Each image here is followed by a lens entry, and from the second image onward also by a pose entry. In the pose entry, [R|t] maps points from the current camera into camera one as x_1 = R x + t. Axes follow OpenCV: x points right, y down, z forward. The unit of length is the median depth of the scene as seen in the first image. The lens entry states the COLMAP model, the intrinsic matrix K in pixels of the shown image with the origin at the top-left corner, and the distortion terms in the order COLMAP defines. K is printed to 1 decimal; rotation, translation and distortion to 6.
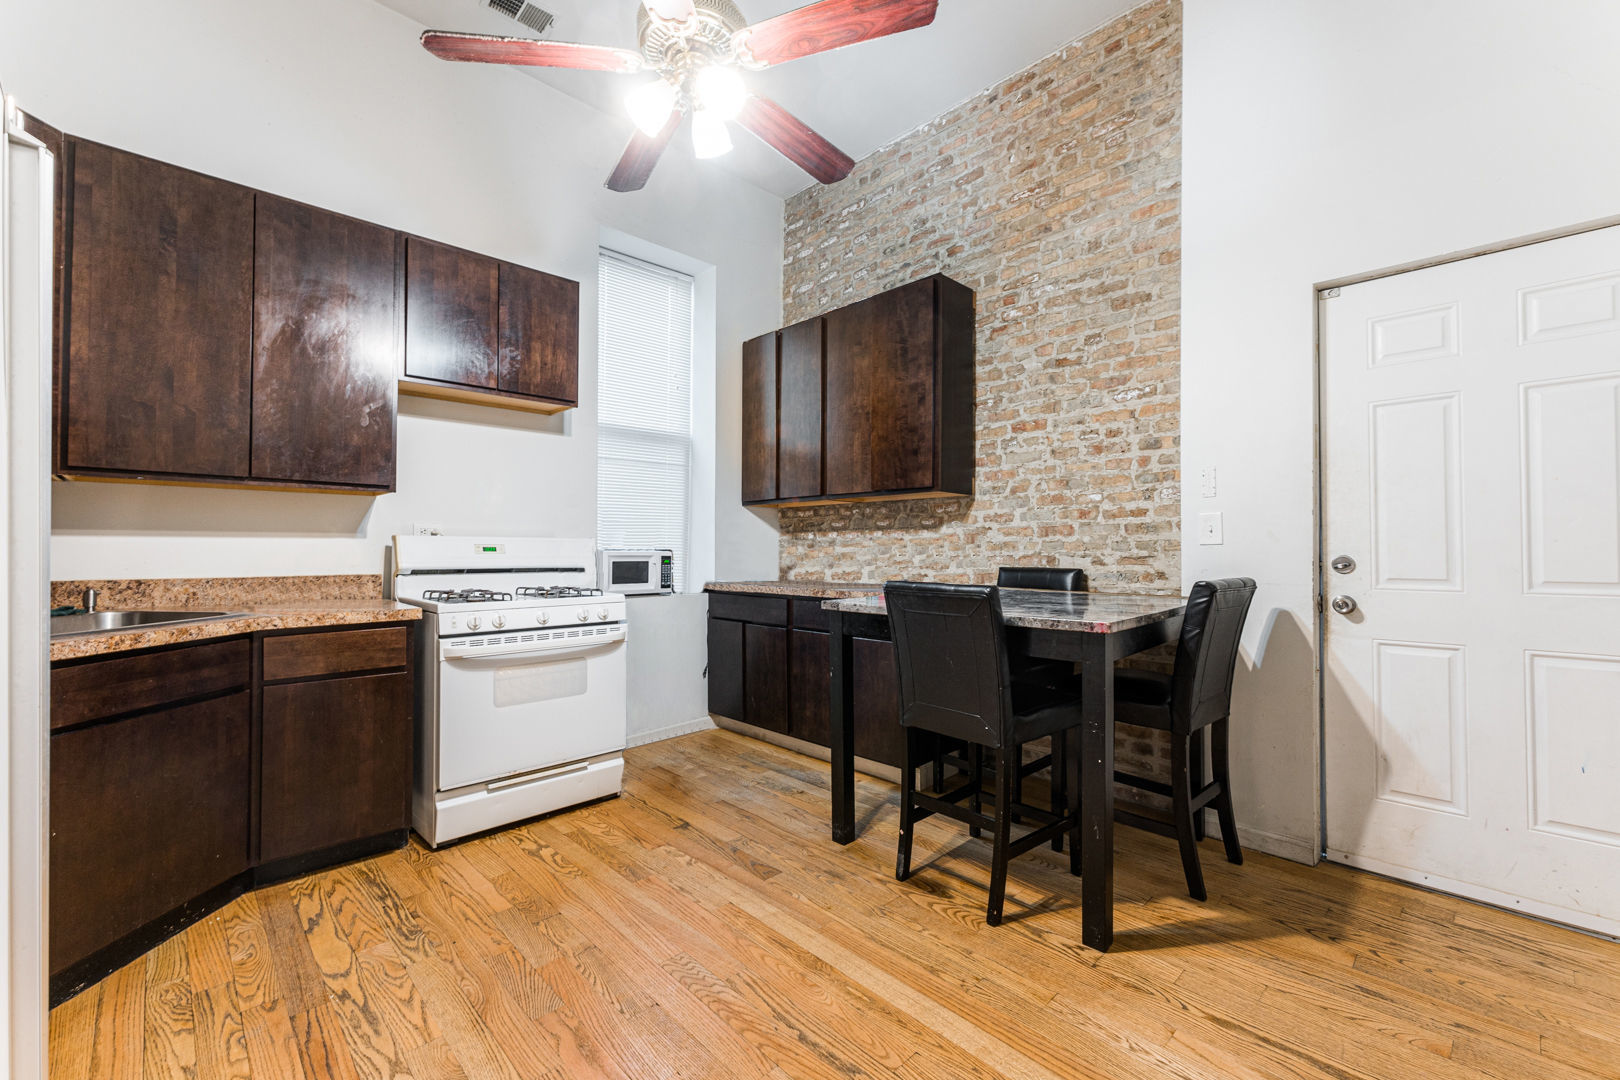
lens RADIAL K [[645.0, 0, 806.9], [0, 645.0, 550.0], [0, 0, 1]] dist [0.001169, 0.000225]
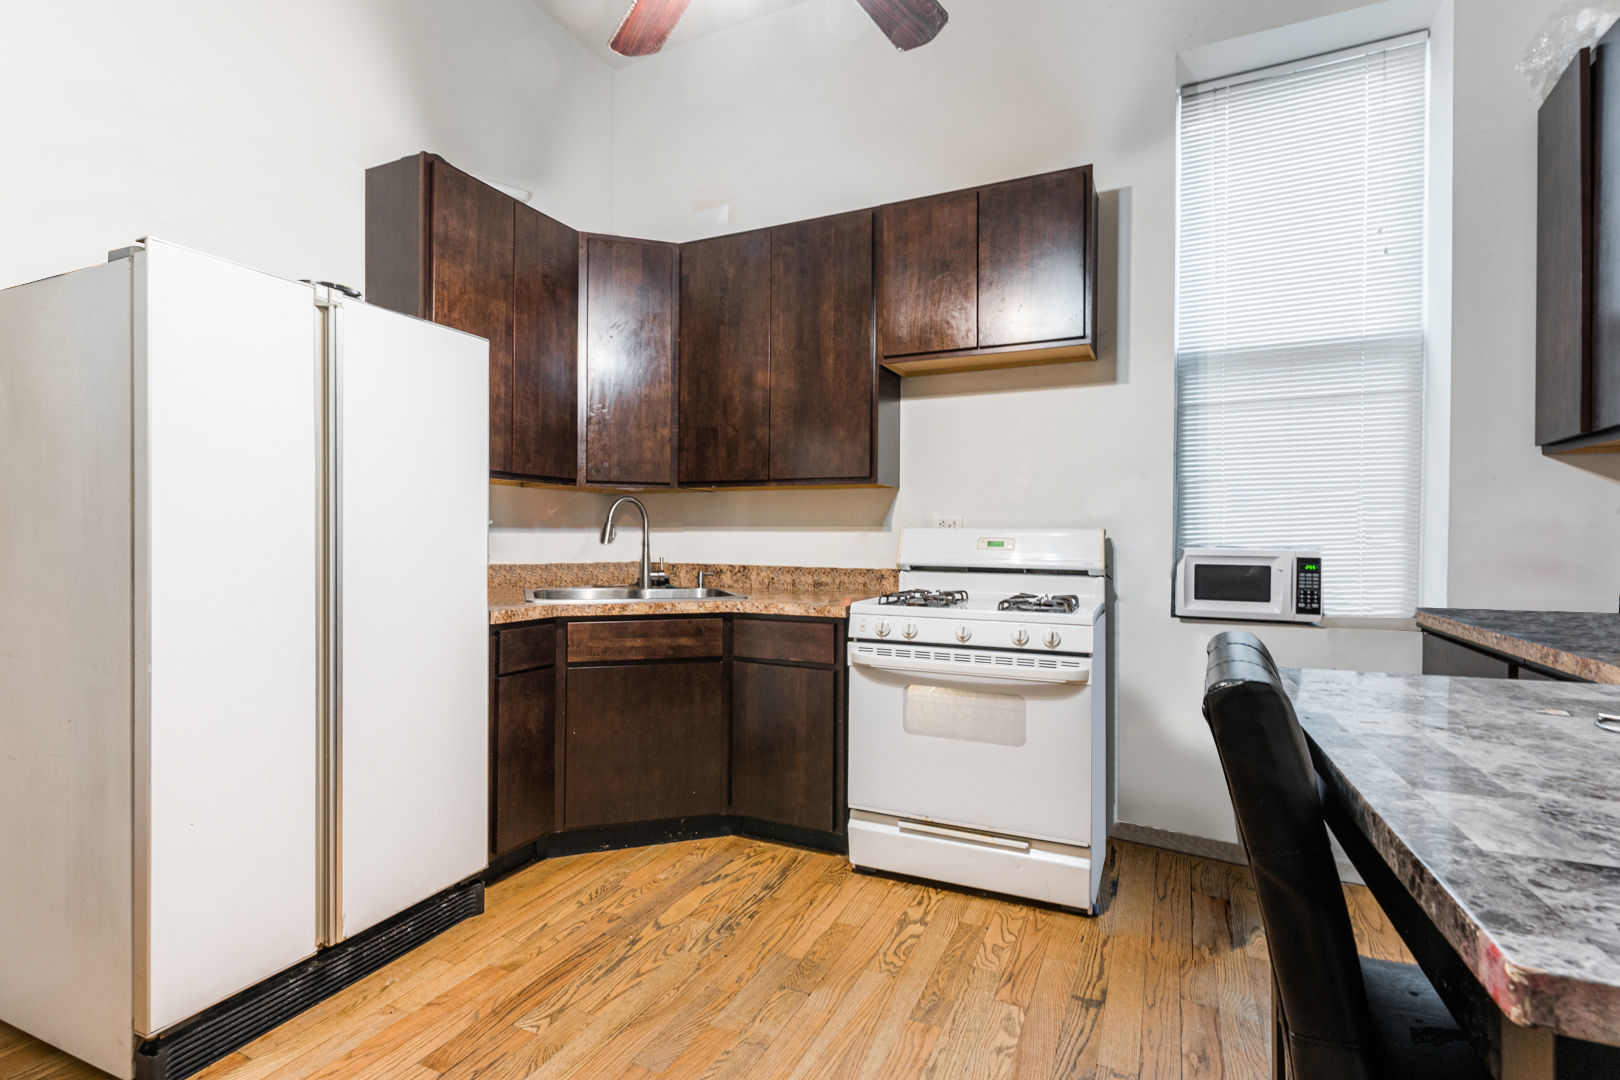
lens RADIAL K [[793.0, 0, 810.0], [0, 793.0, 540.0], [0, 0, 1]] dist [0.000410, -0.000264]
pose [[0.351309, 0.005332, -0.936244, 0.472056], [-0.007446, 0.999968, 0.002901, -0.009216], [0.936230, 0.005952, 0.351338, 0.557448]]
